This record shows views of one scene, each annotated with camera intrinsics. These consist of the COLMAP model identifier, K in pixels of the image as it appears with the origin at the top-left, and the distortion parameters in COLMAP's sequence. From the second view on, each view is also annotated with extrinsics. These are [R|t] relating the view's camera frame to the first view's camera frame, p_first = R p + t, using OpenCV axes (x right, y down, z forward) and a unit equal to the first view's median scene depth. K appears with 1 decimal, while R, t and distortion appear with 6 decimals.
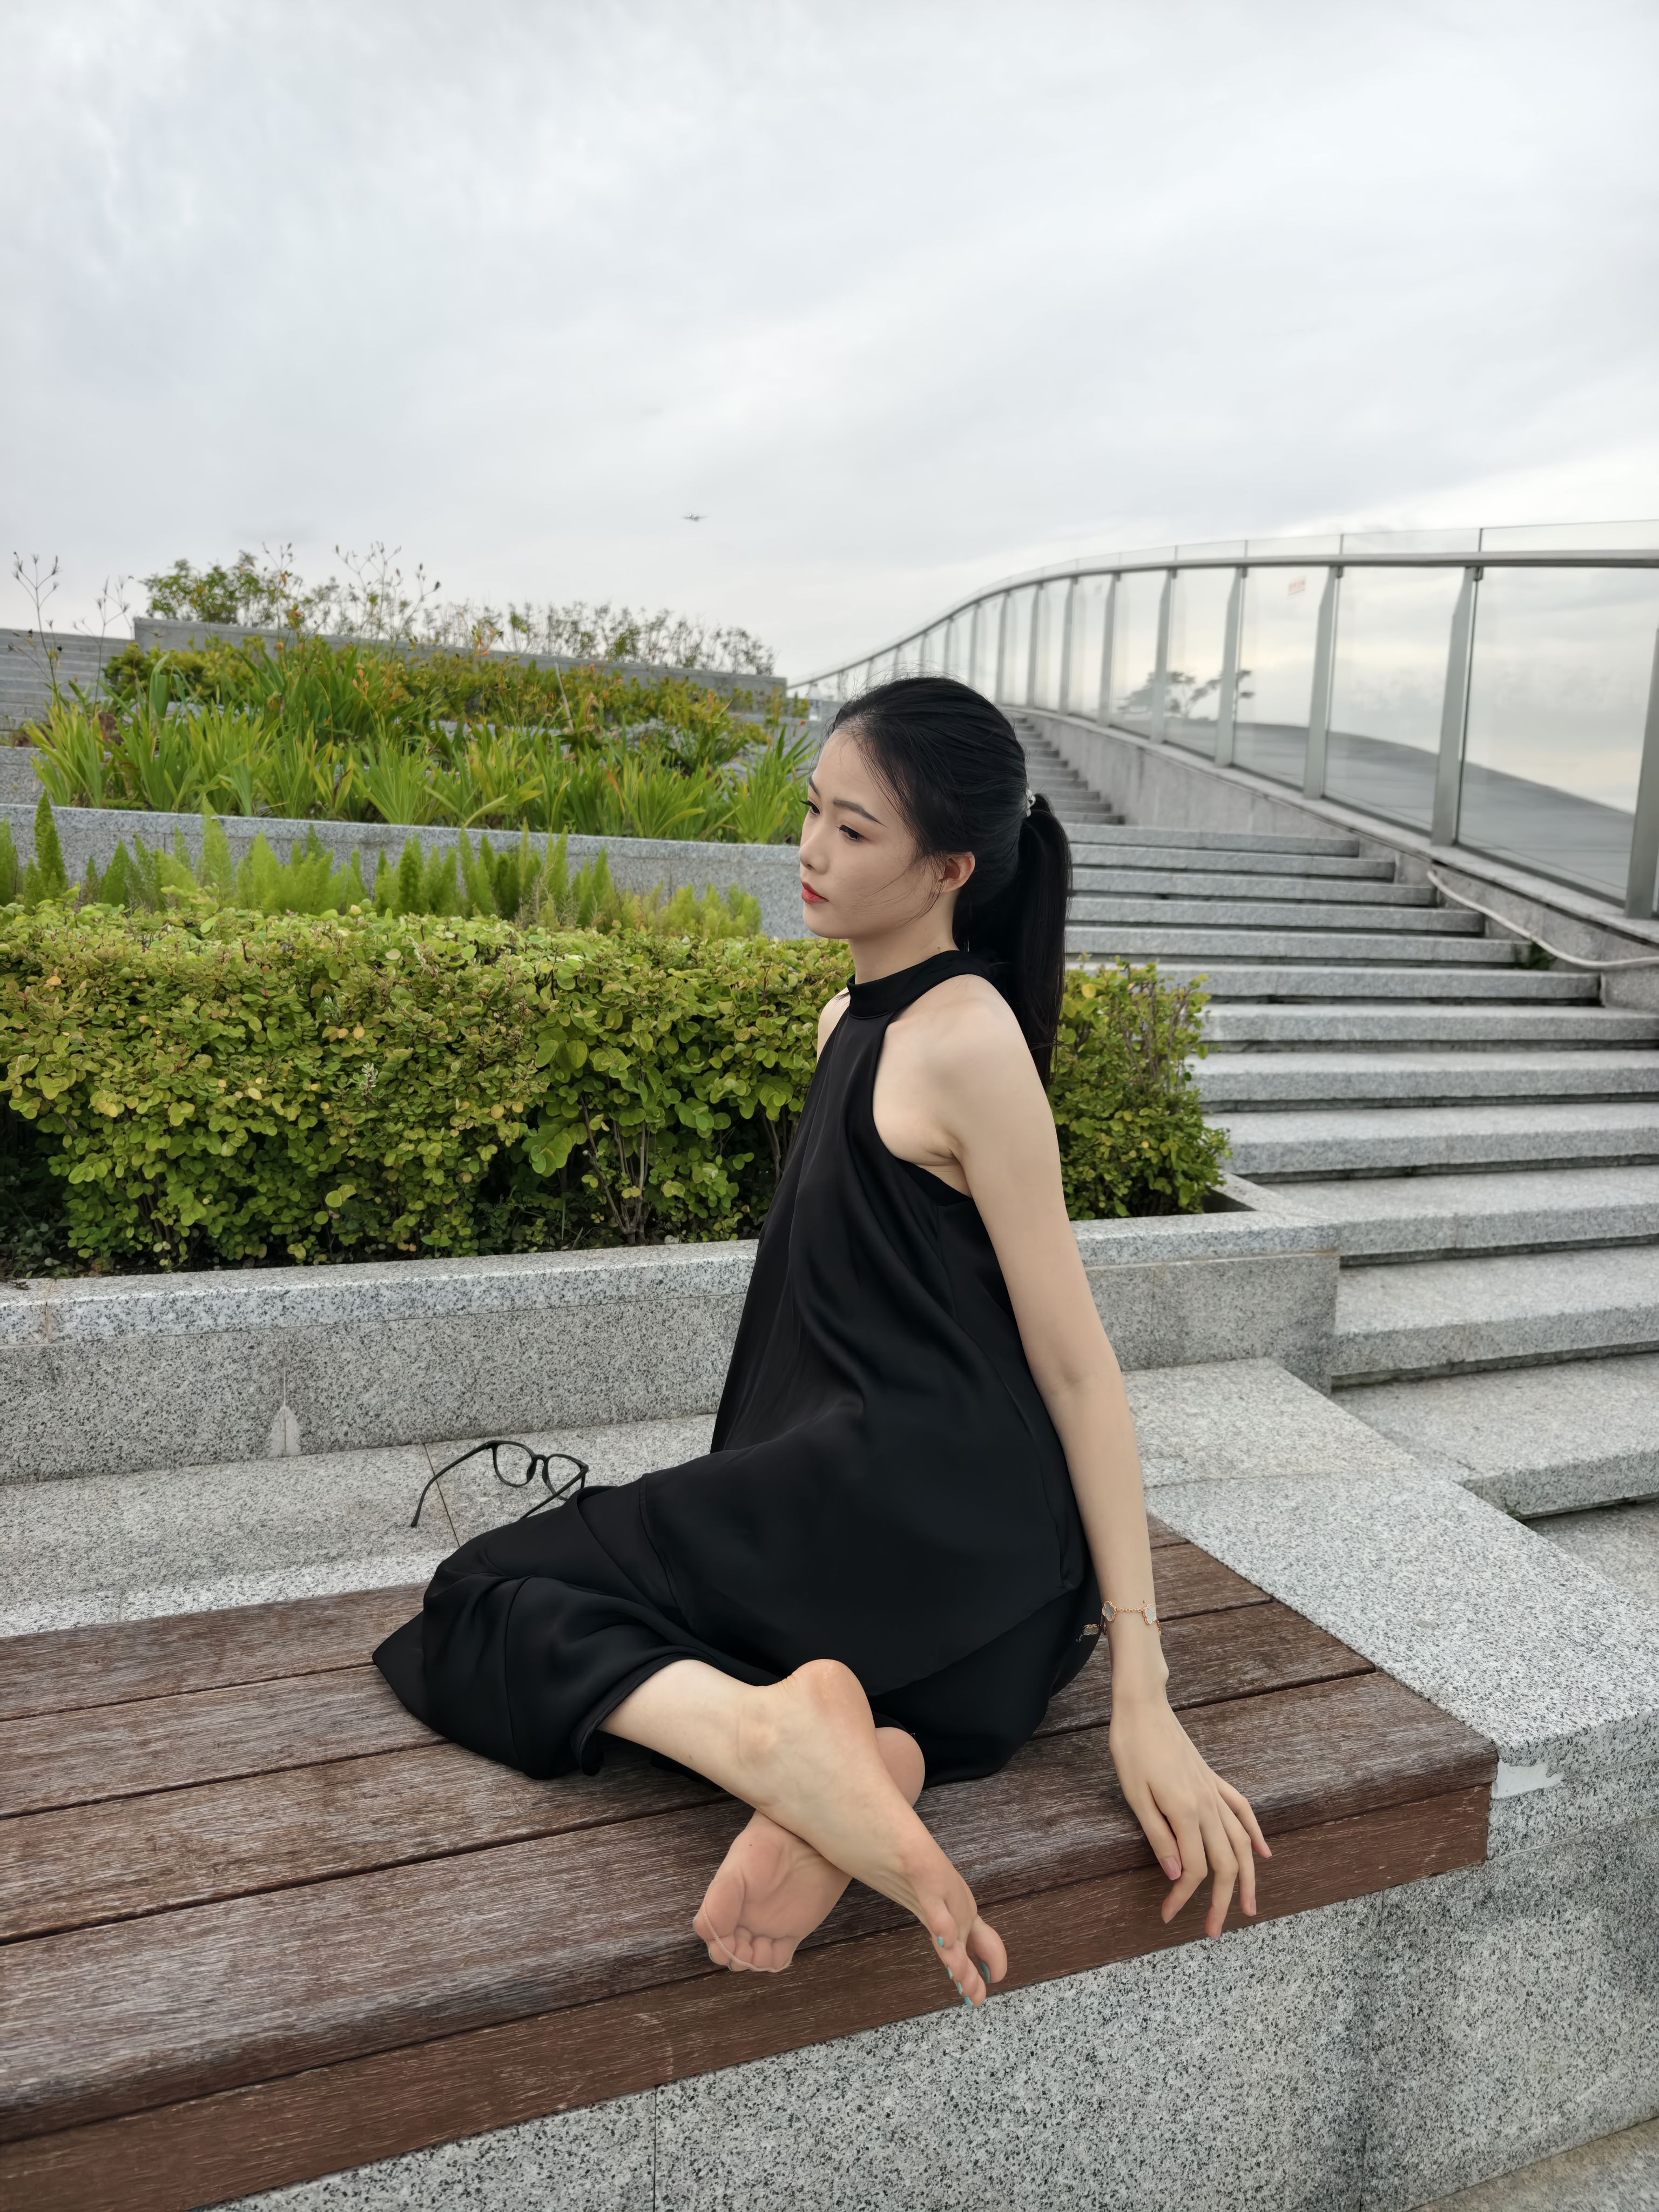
lens RADIAL K [[1476.2, 0, 838.0], [0, 1476.2, 1098.3], [0, 0, 1]] dist [-0.002332, 0.001453]
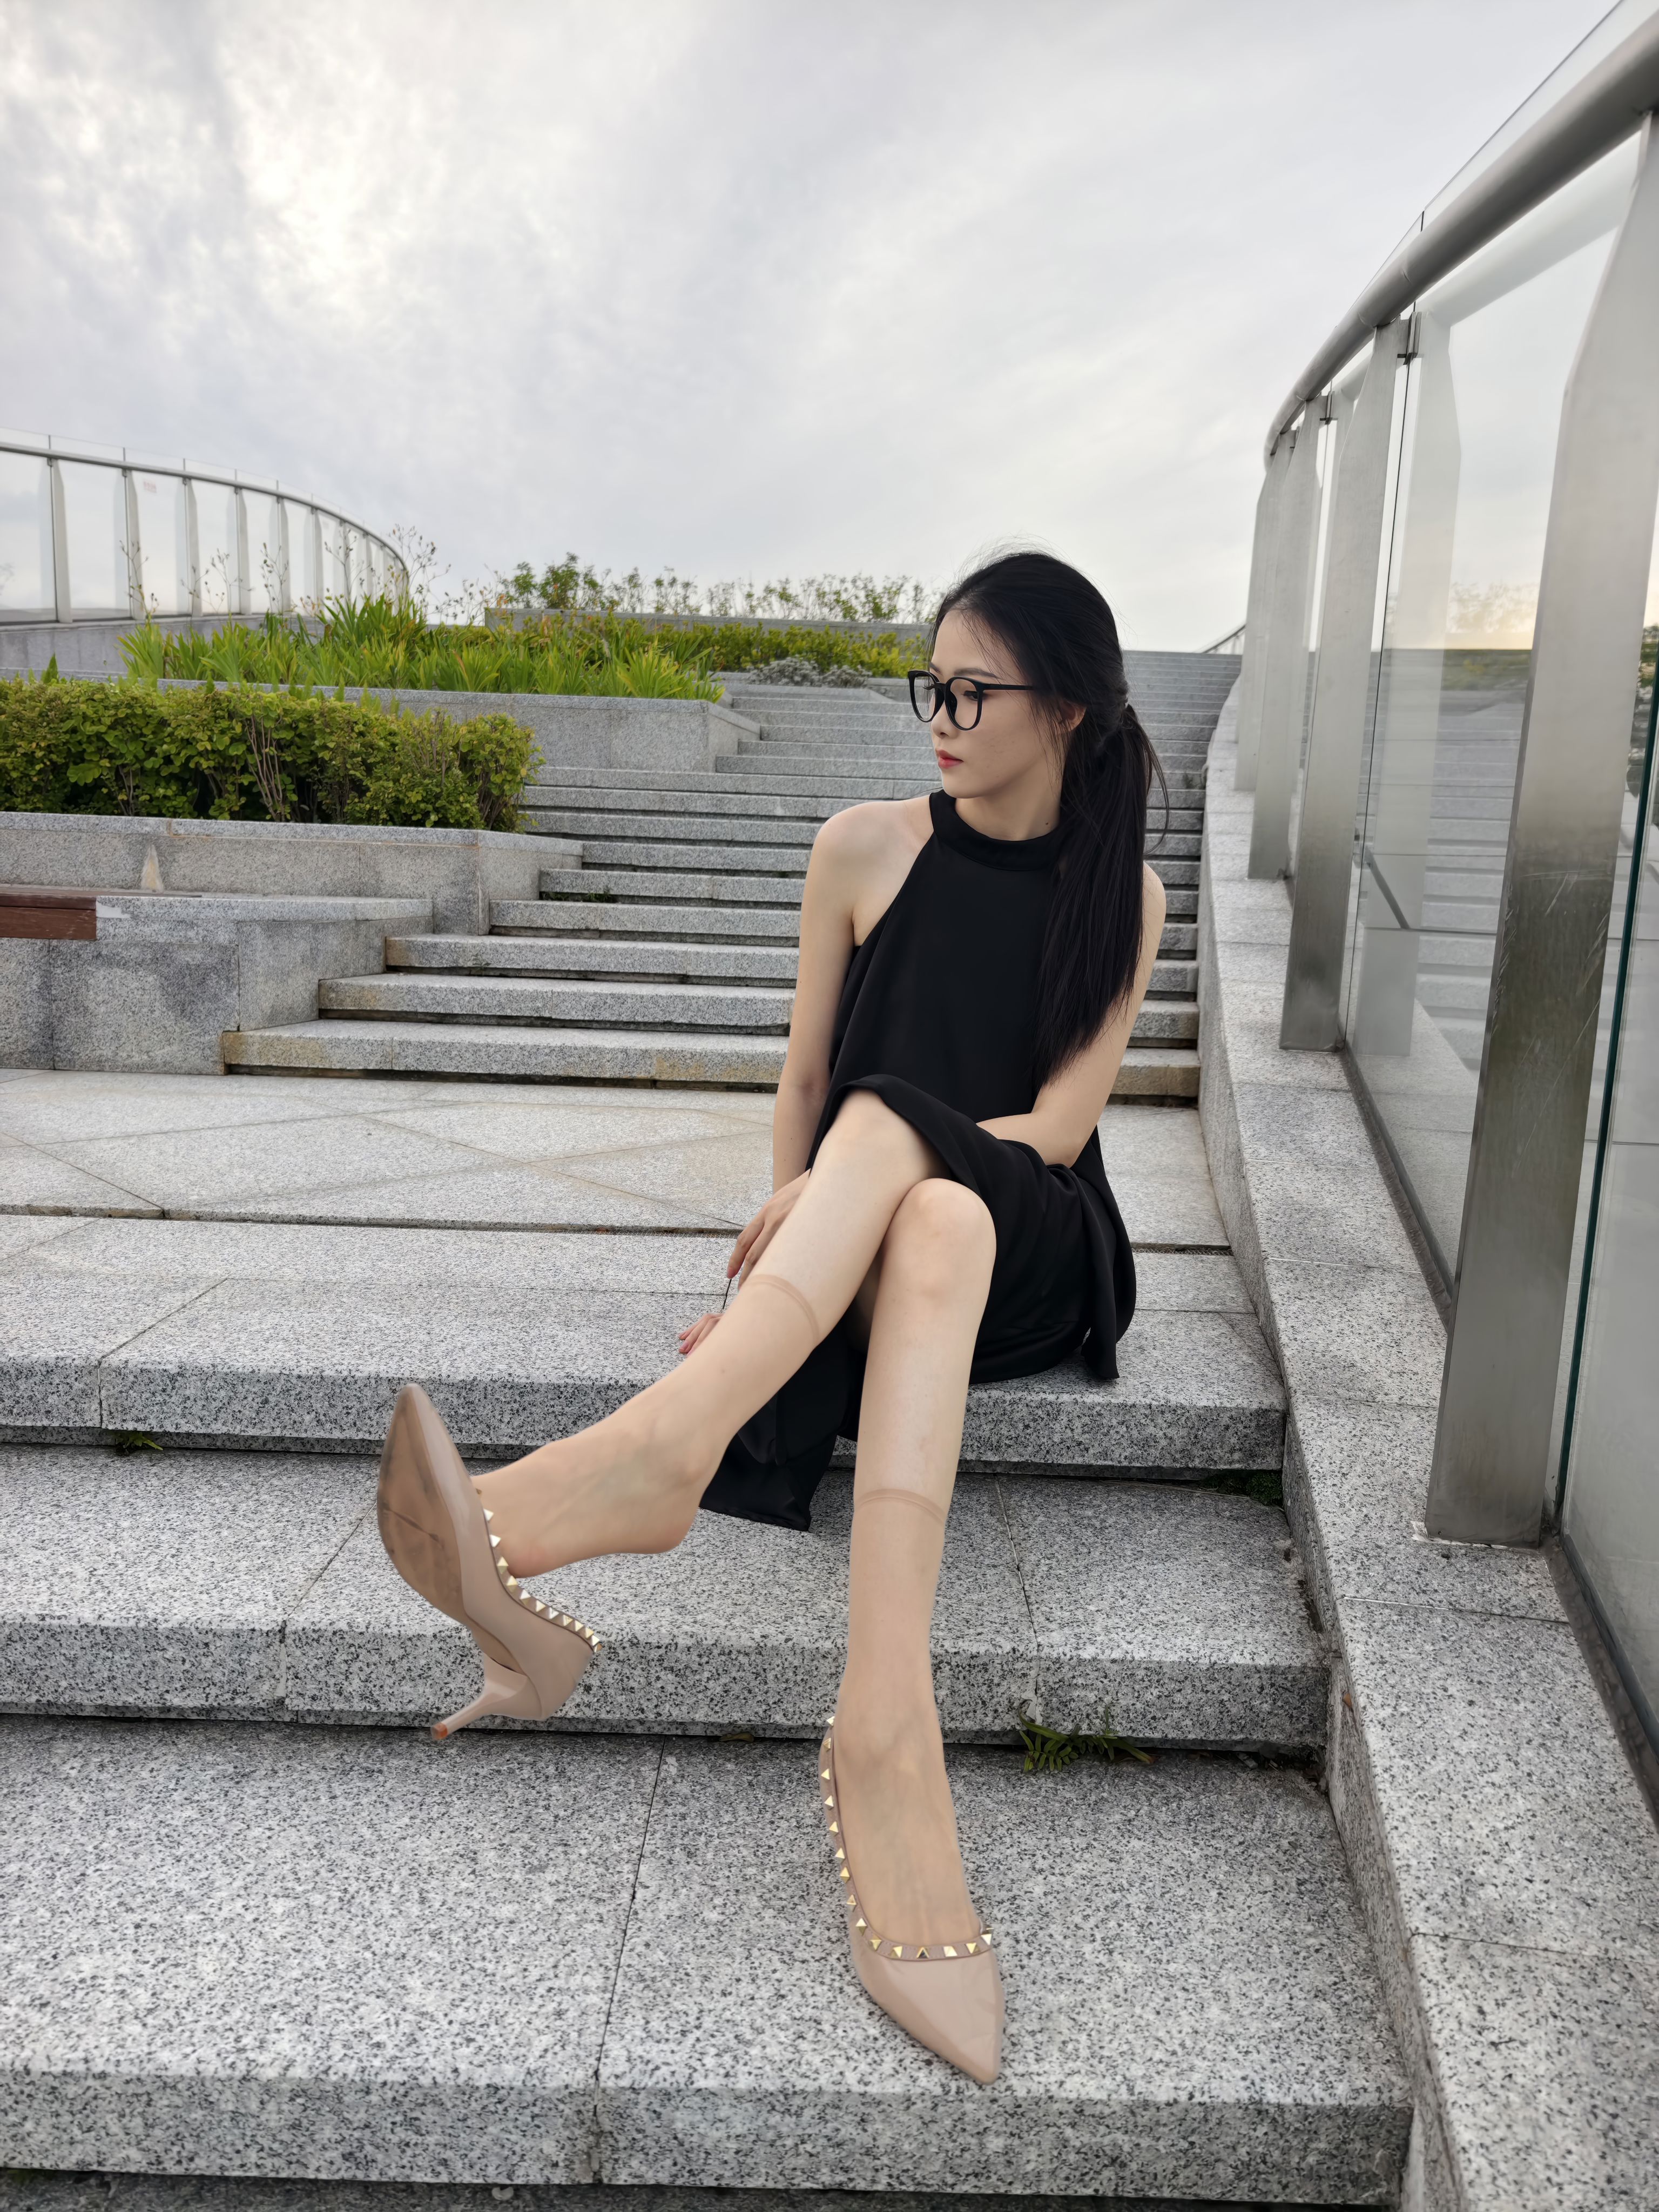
lens RADIAL K [[1471.1, 0, 857.3], [0, 1471.1, 1112.0], [0, 0, 1]] dist [-0.006069, 0.007767]
pose [[0.932618, 0.057824, -0.356203, 1.844454], [-0.054035, 0.998327, 0.020589, 0.470030], [0.356797, 0.000045, 0.934182, -0.706089]]
